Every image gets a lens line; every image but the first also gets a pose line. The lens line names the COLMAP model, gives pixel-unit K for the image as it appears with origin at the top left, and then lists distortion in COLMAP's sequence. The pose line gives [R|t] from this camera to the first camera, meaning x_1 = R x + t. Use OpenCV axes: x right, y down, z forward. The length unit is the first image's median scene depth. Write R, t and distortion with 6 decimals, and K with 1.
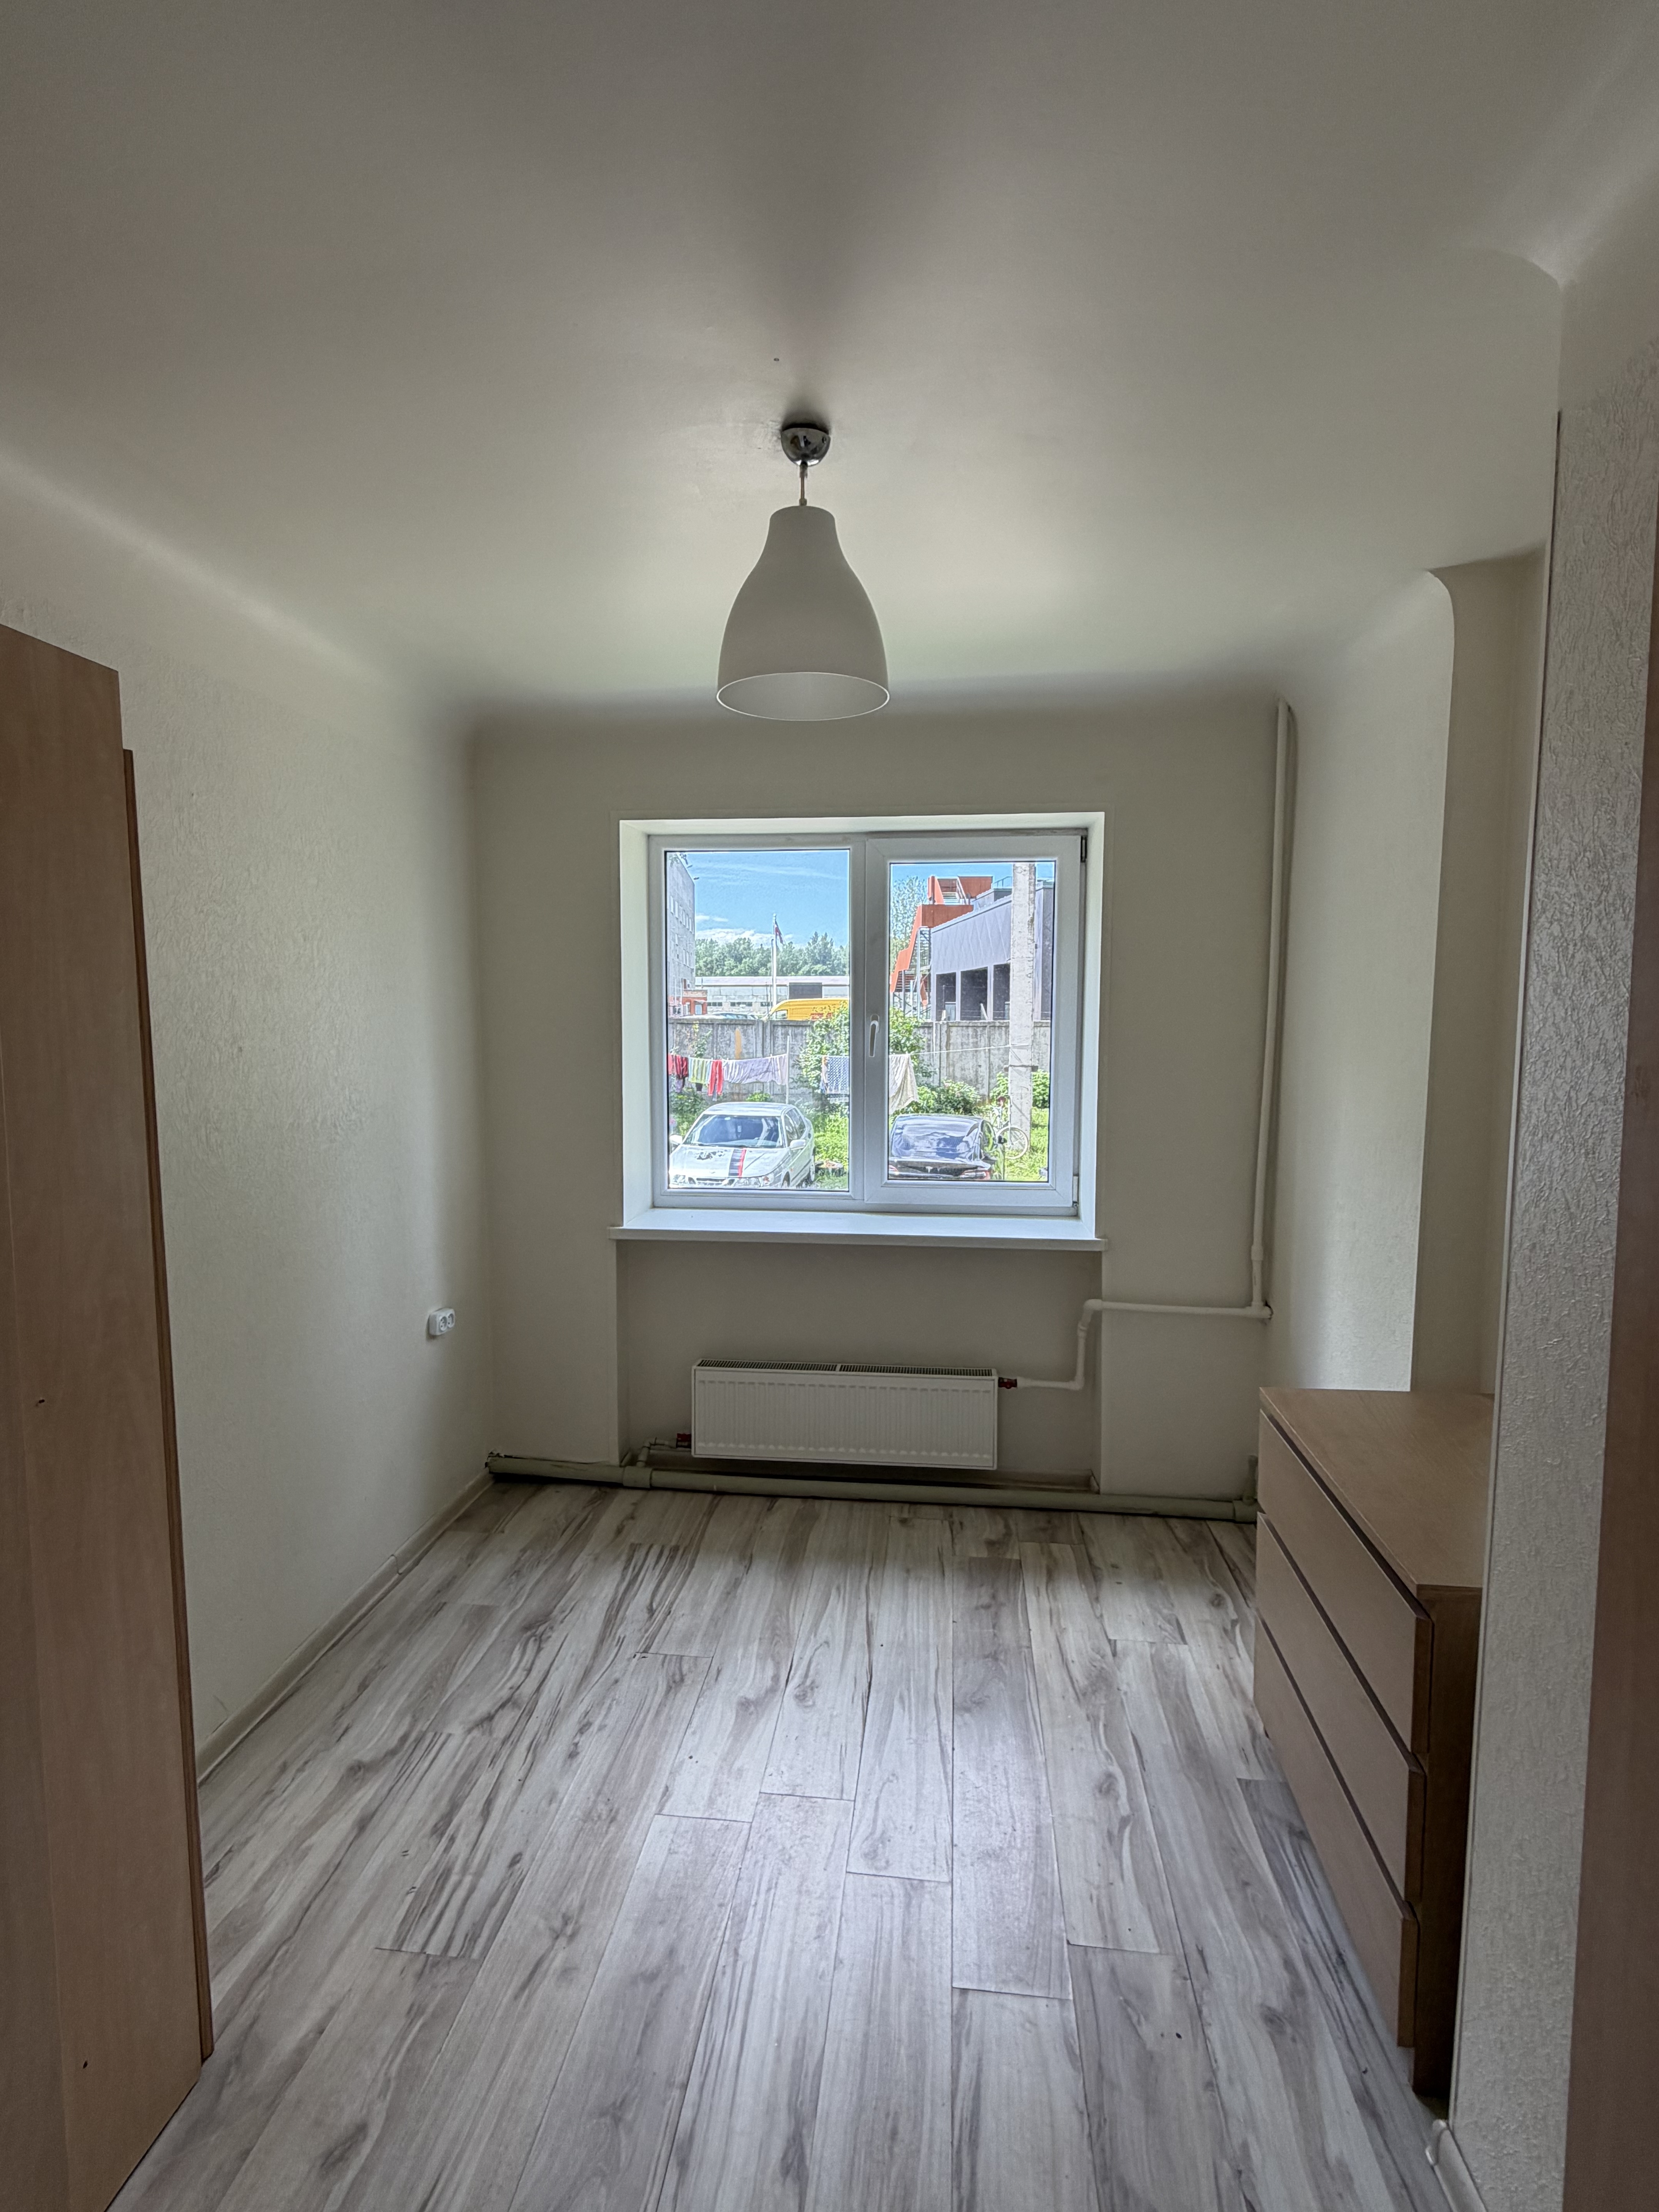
lens RADIAL K [[1076.2, 0, 832.8], [0, 1076.2, 1100.0], [0, 0, 1]] dist [0.000759, -0.000224]
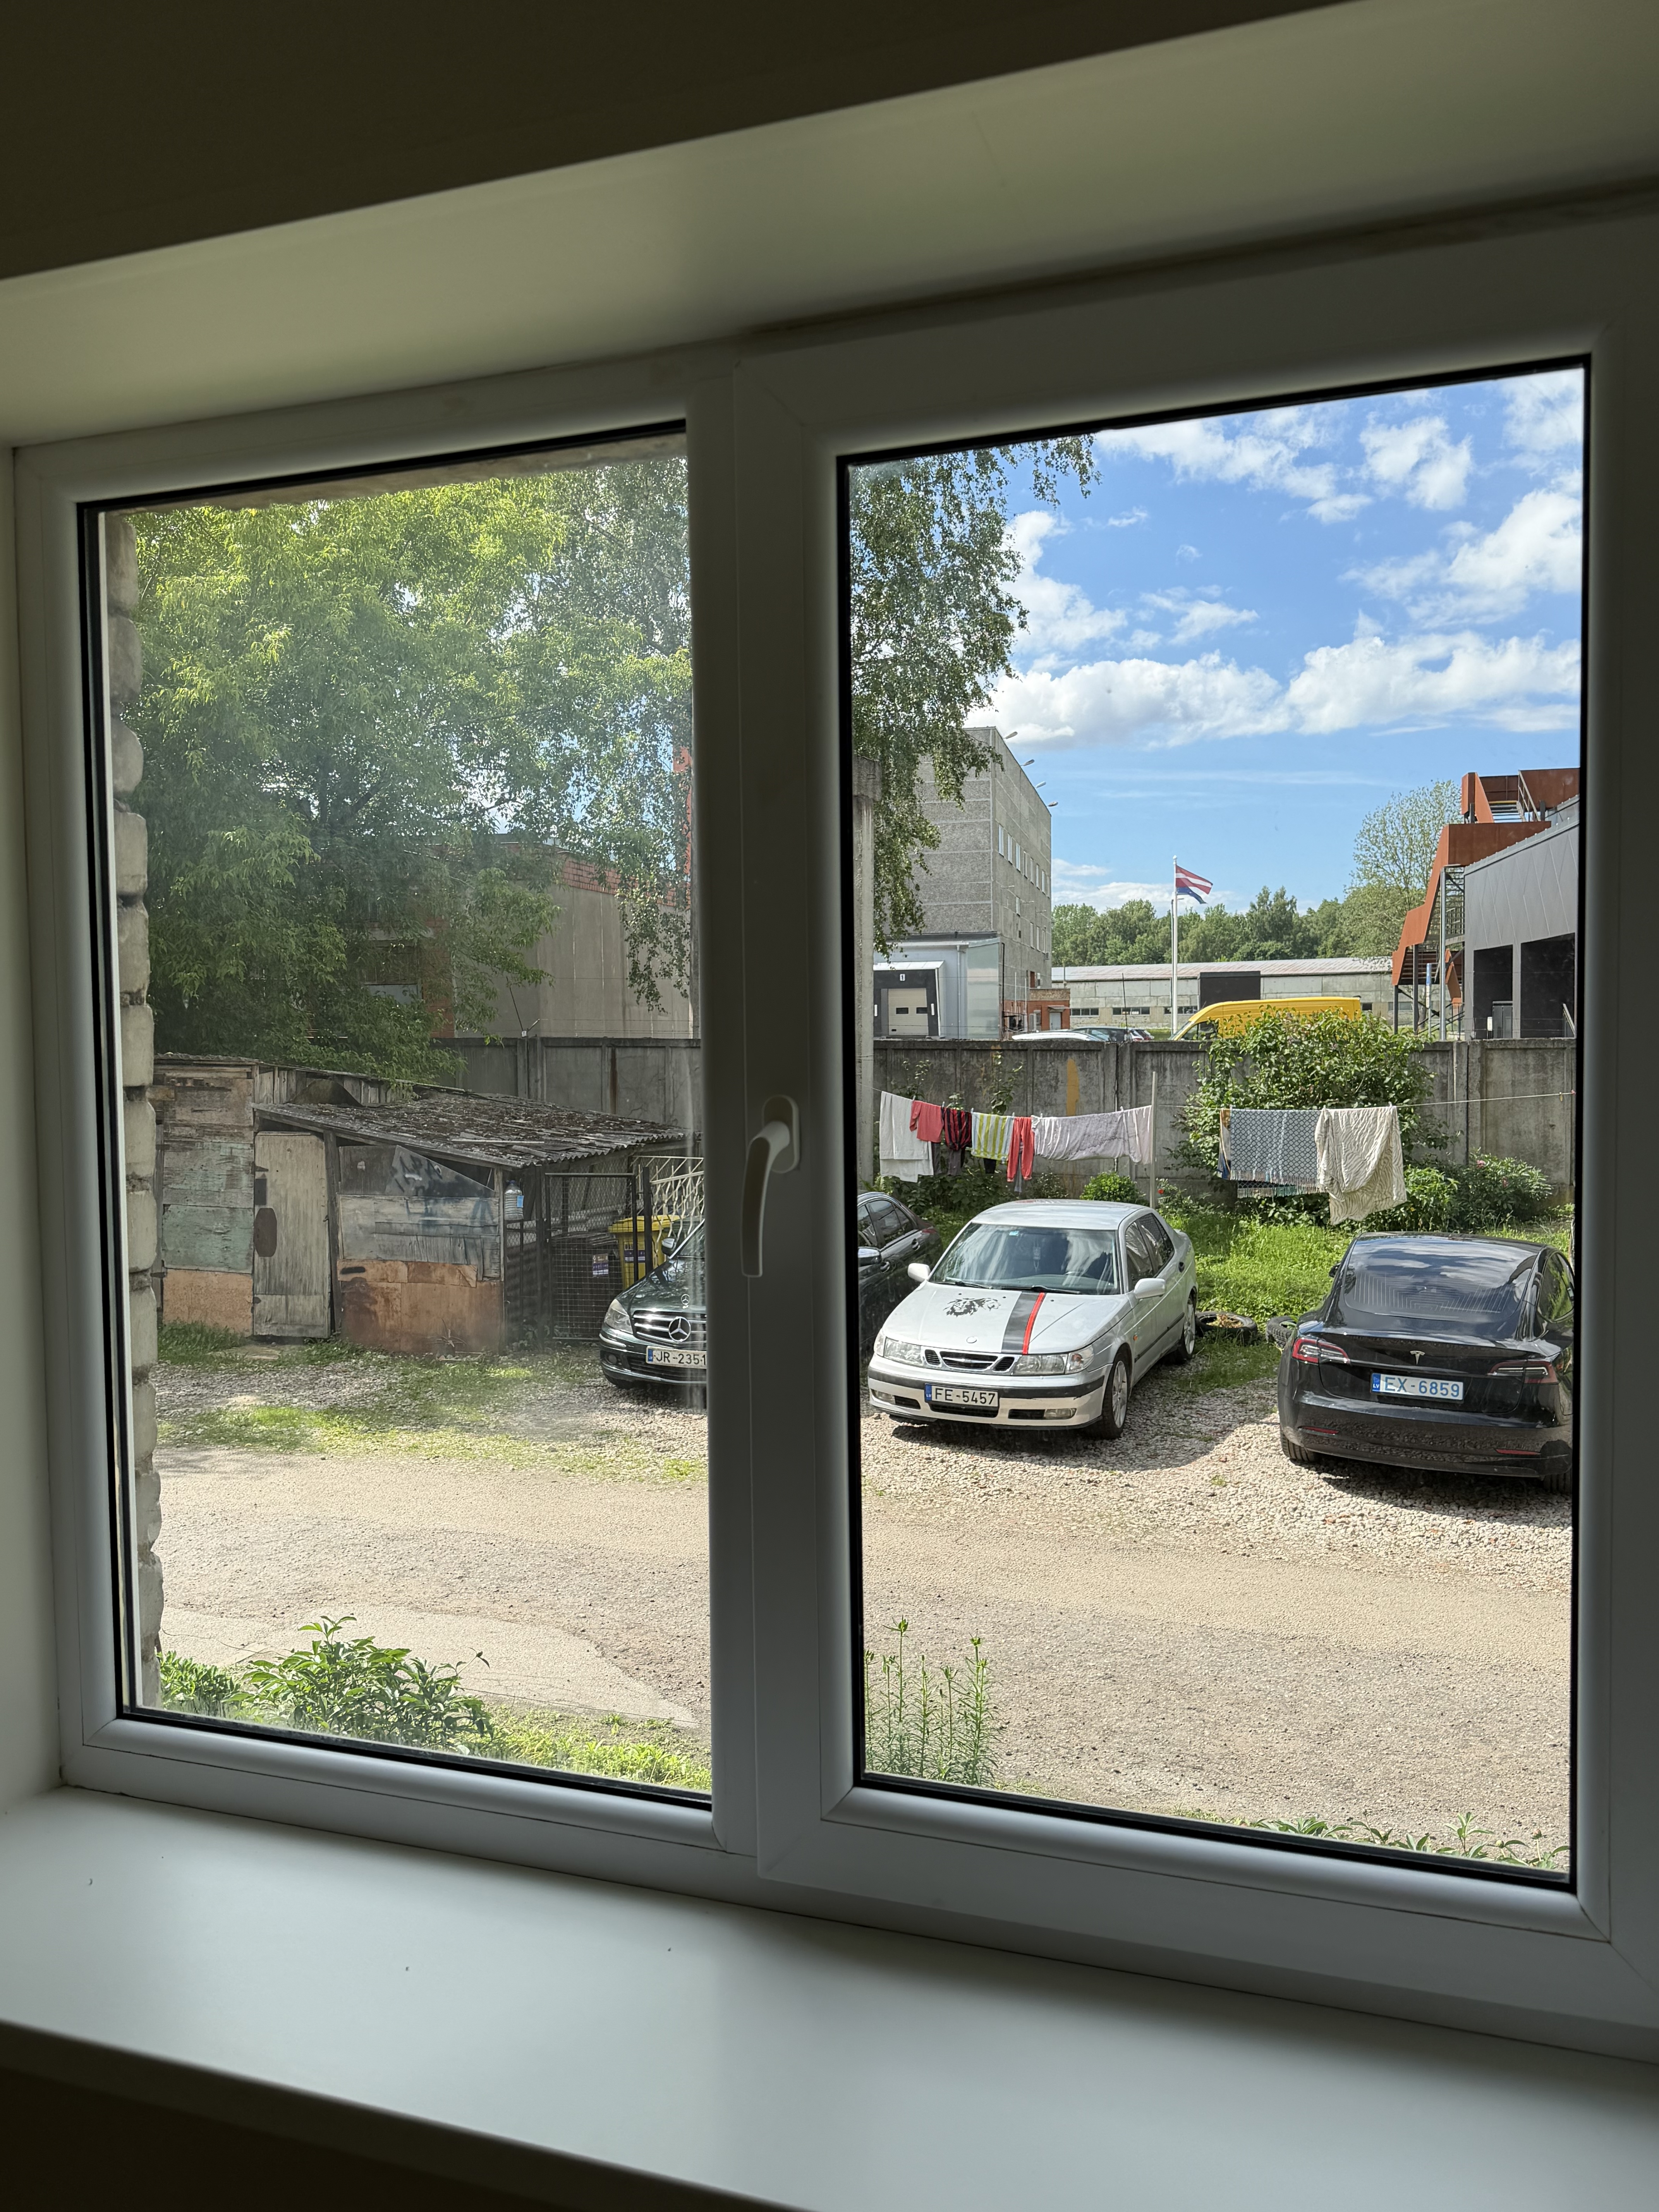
lens RADIAL K [[1754.3, 0, 808.1], [0, 1754.3, 1101.4], [0, 0, 1]] dist [0.080821, -0.002834]
pose [[0.963485, -0.002347, -0.267752, 0.168790], [-0.007783, 0.999294, -0.036764, -0.072040], [0.267649, 0.037506, 0.962786, 0.697503]]
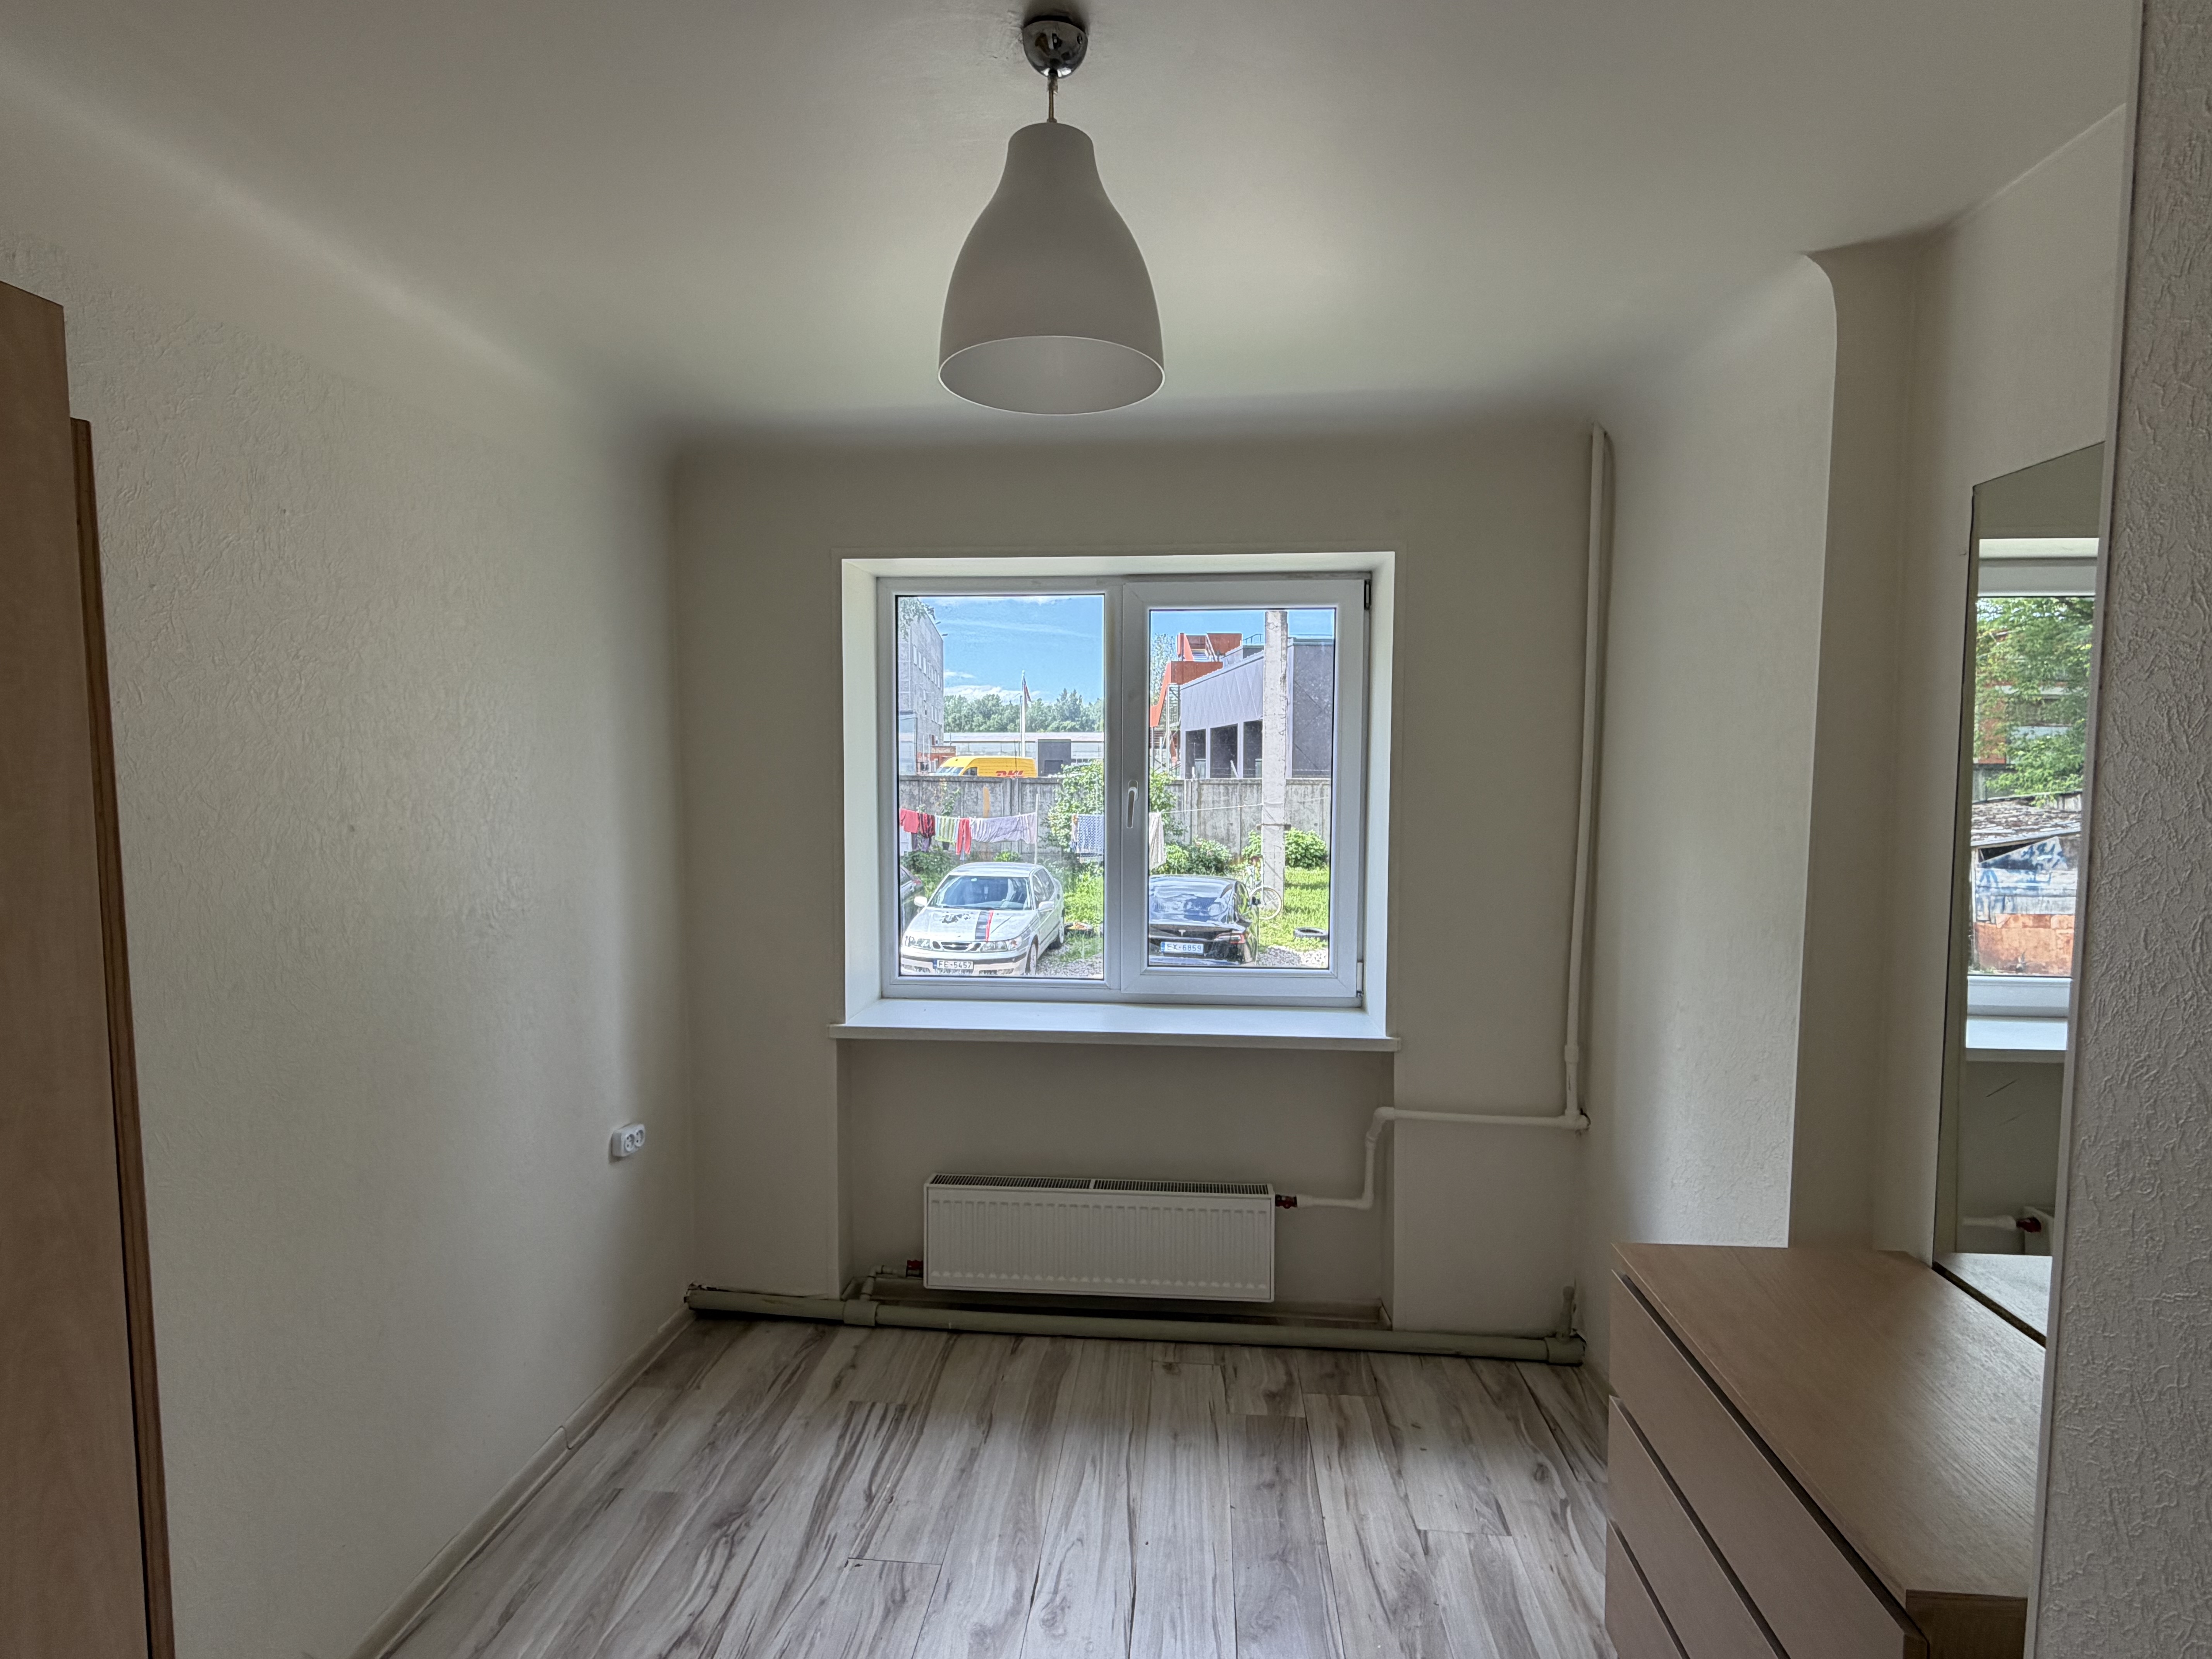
lens RADIAL K [[1076.2, 0, 1114.5], [0, 1076.2, 834.1], [0, 0, 1]] dist [0.000759, -0.000224]
pose [[0.999540, -0.000792, 0.030309, -0.003577], [0.001412, 0.999790, -0.020425, -0.018138], [-0.030287, 0.020458, 0.999332, 0.125930]]
